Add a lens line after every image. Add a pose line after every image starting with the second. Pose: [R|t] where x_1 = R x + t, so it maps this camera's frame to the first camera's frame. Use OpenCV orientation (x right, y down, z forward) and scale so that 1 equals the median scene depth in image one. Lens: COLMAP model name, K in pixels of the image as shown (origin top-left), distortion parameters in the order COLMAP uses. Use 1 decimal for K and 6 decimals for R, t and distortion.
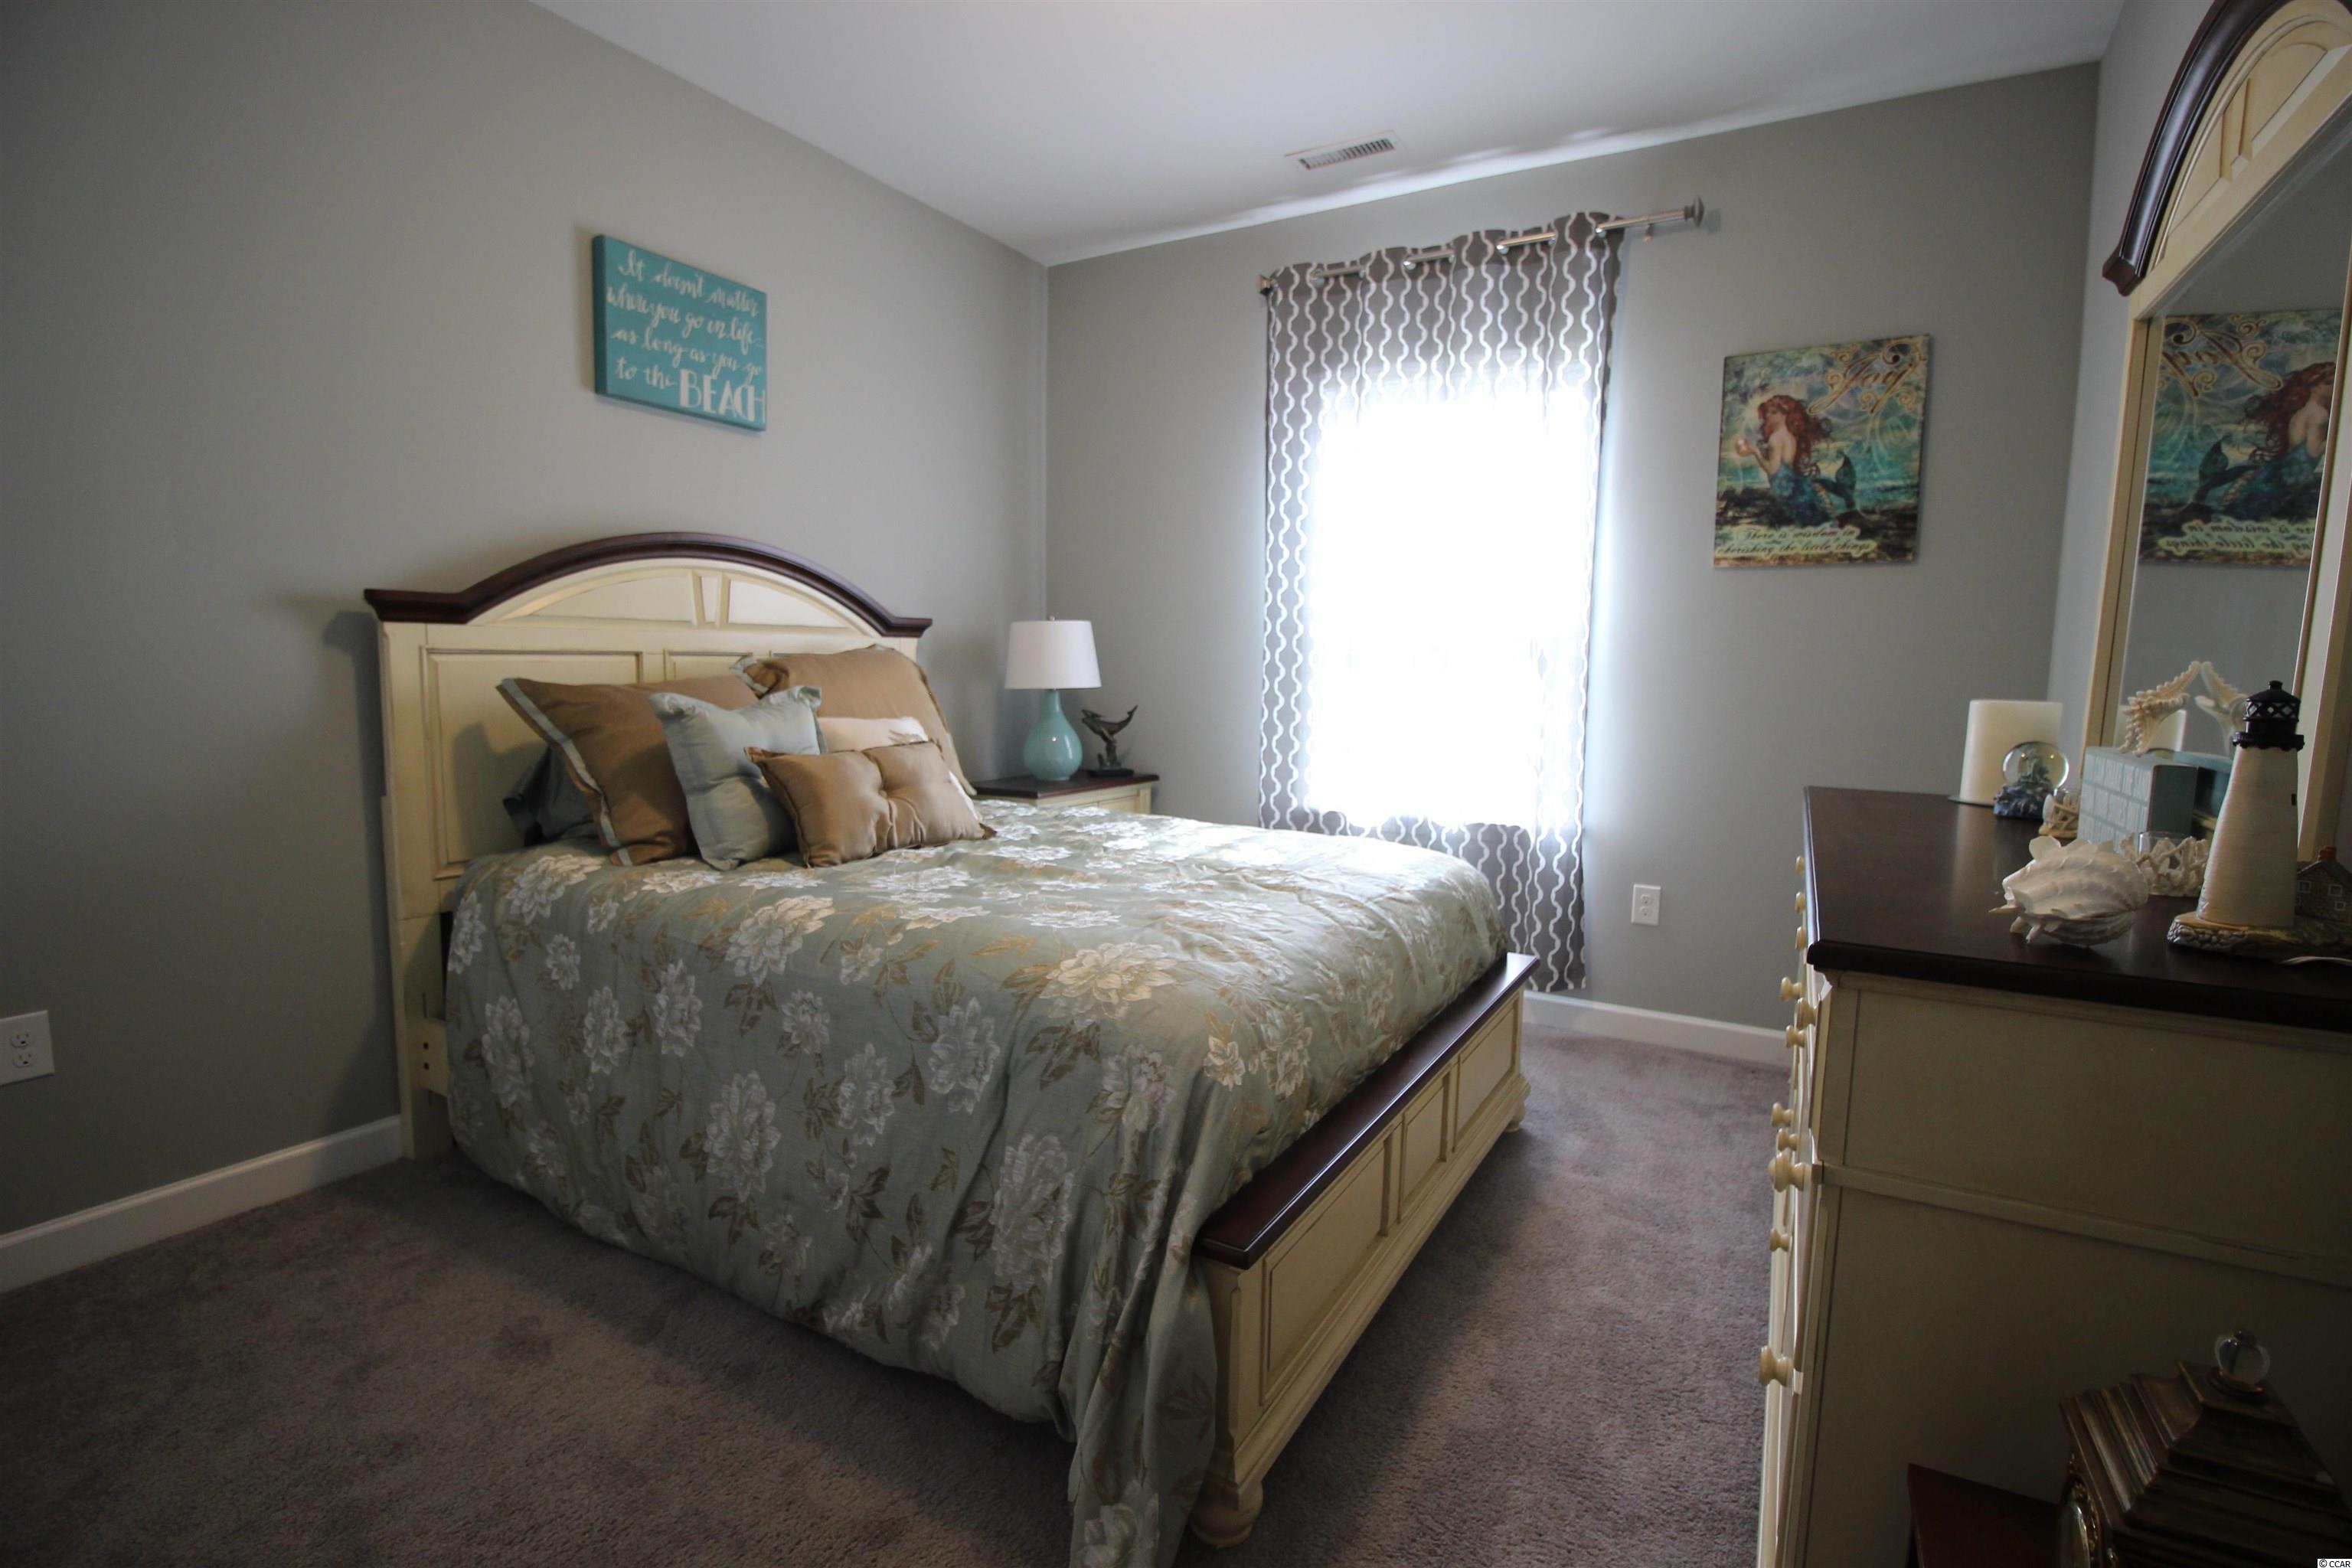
lens RADIAL K [[1102.7, 0, 1182.7], [0, 1102.7, 782.4], [0, 0, 1]] dist [-0.000511, -0.011125]
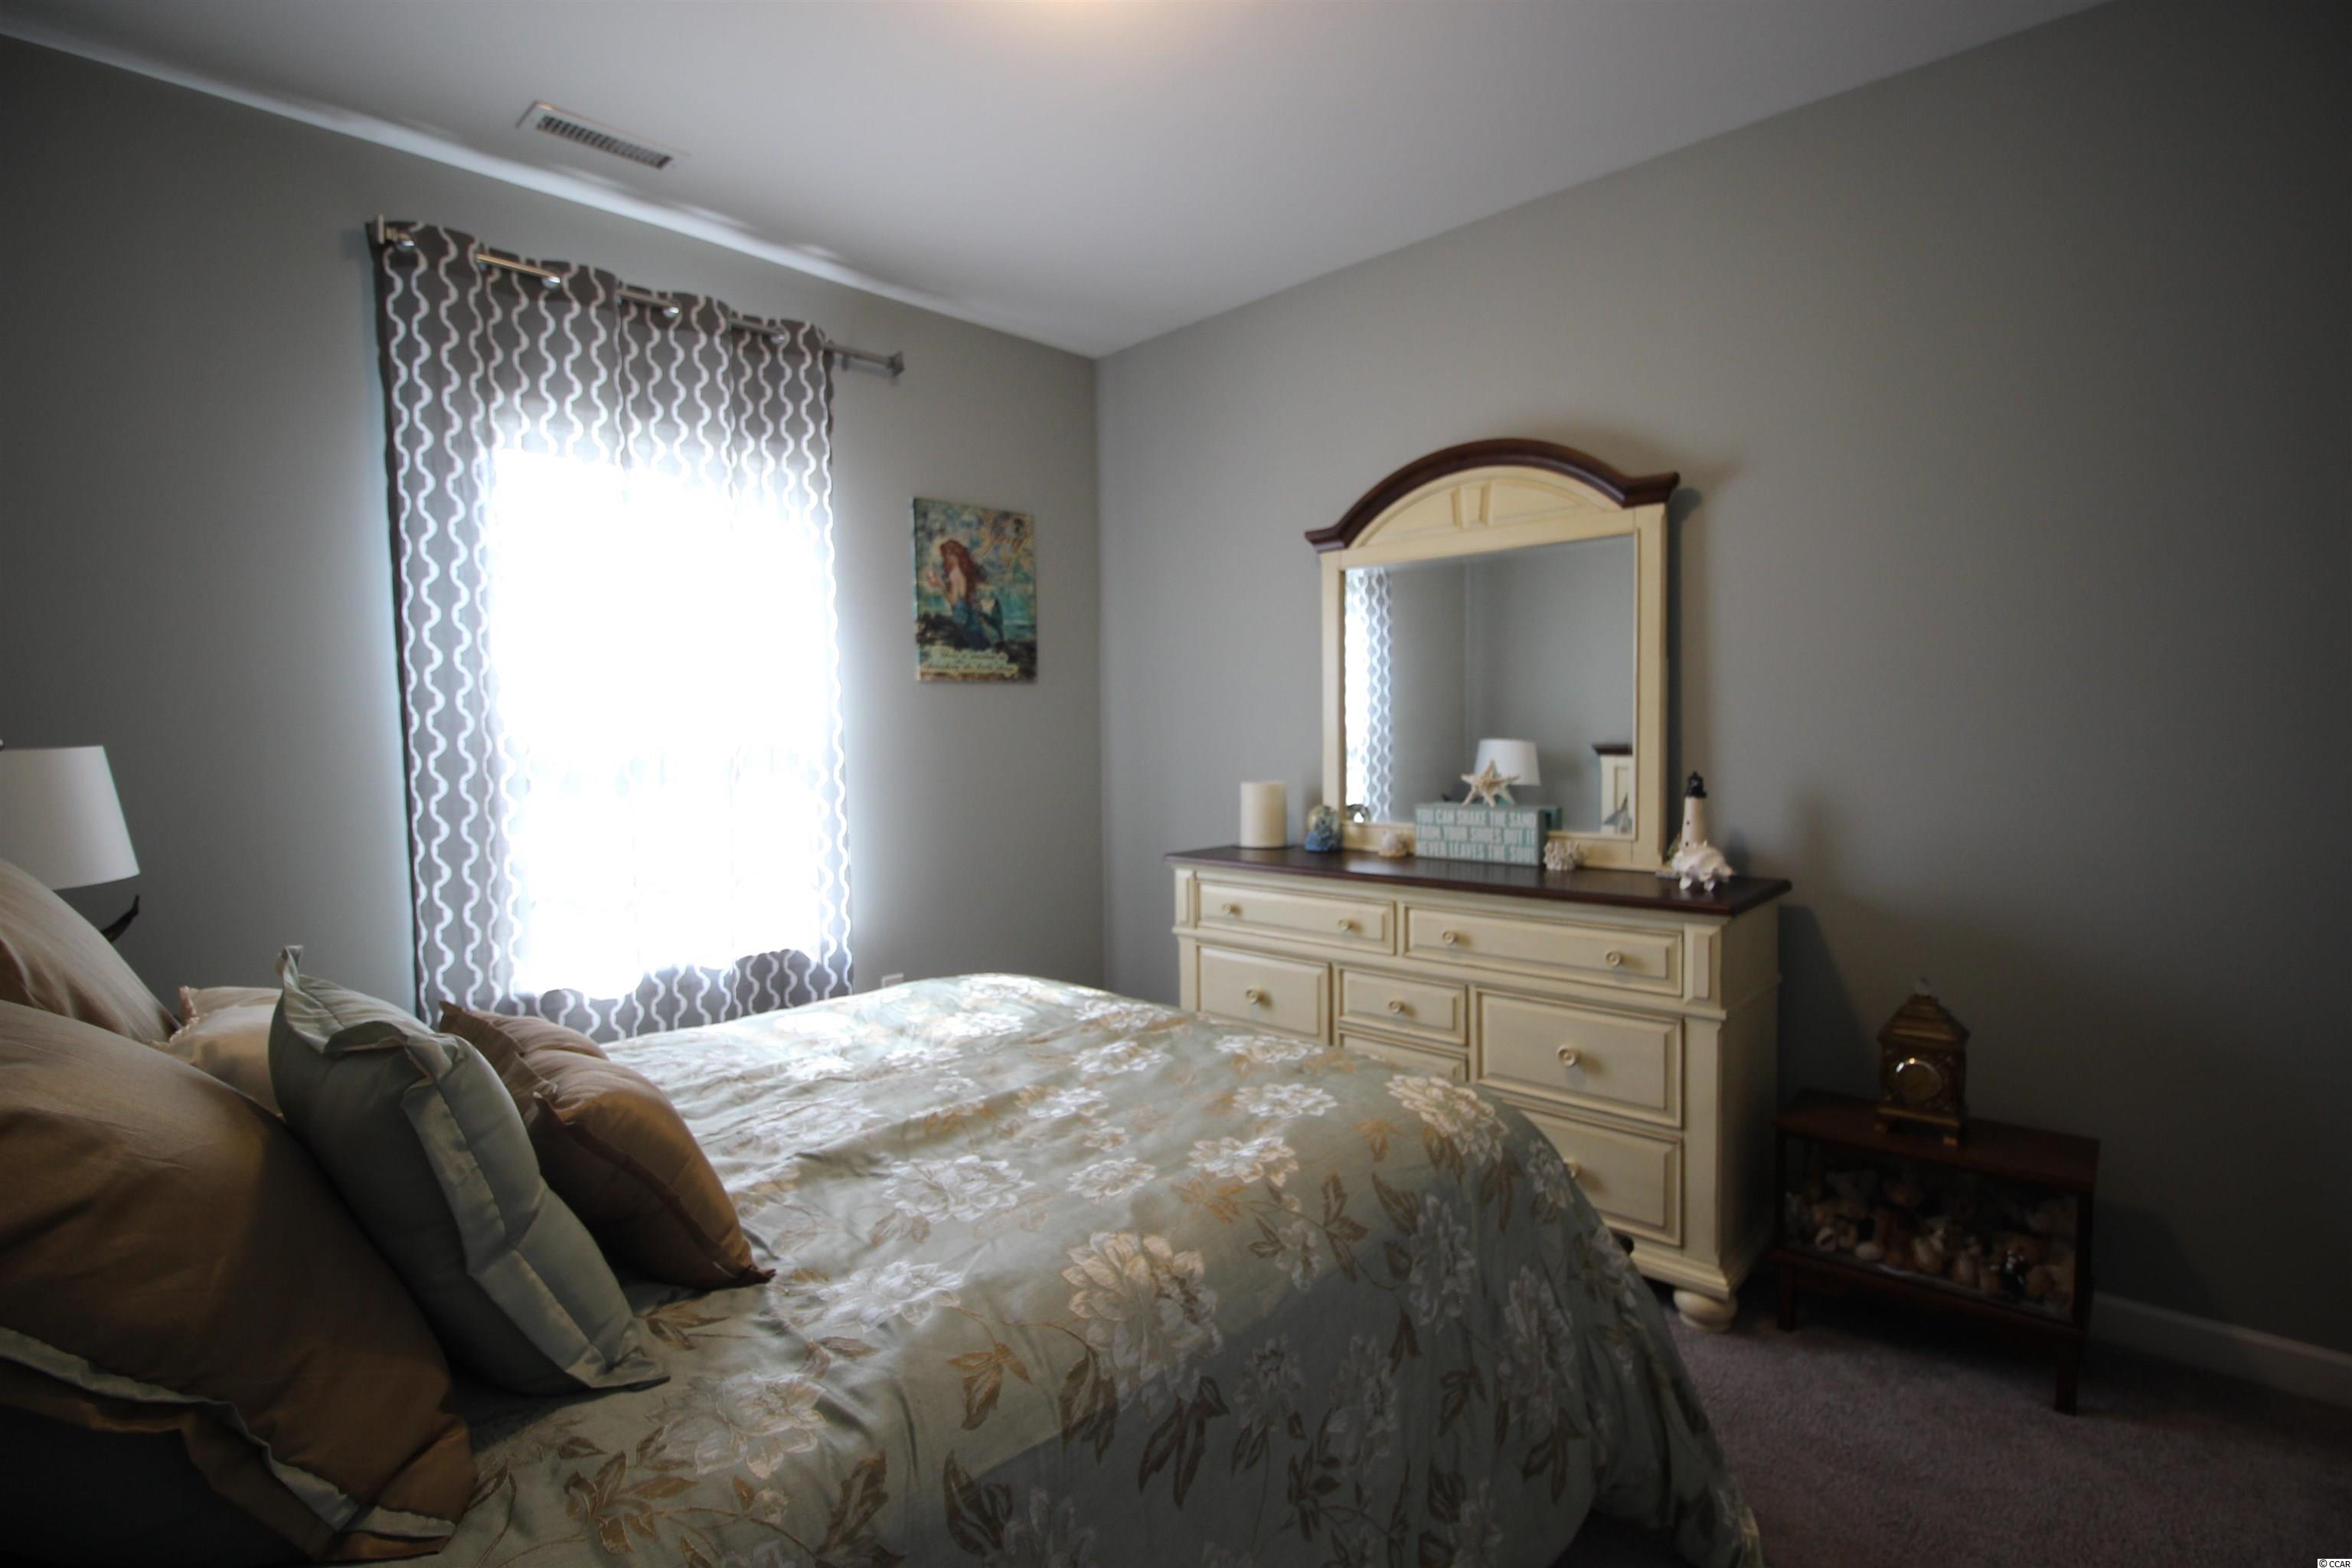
lens RADIAL K [[1102.7, 0, 1182.7], [0, 1102.7, 782.4], [0, 0, 1]] dist [-0.000511, -0.011125]
pose [[0.221326, -0.071463, 0.972578, -0.581613], [0.129413, 0.990643, 0.043341, -0.108897], [-0.966575, 0.116272, 0.228503, 0.508238]]
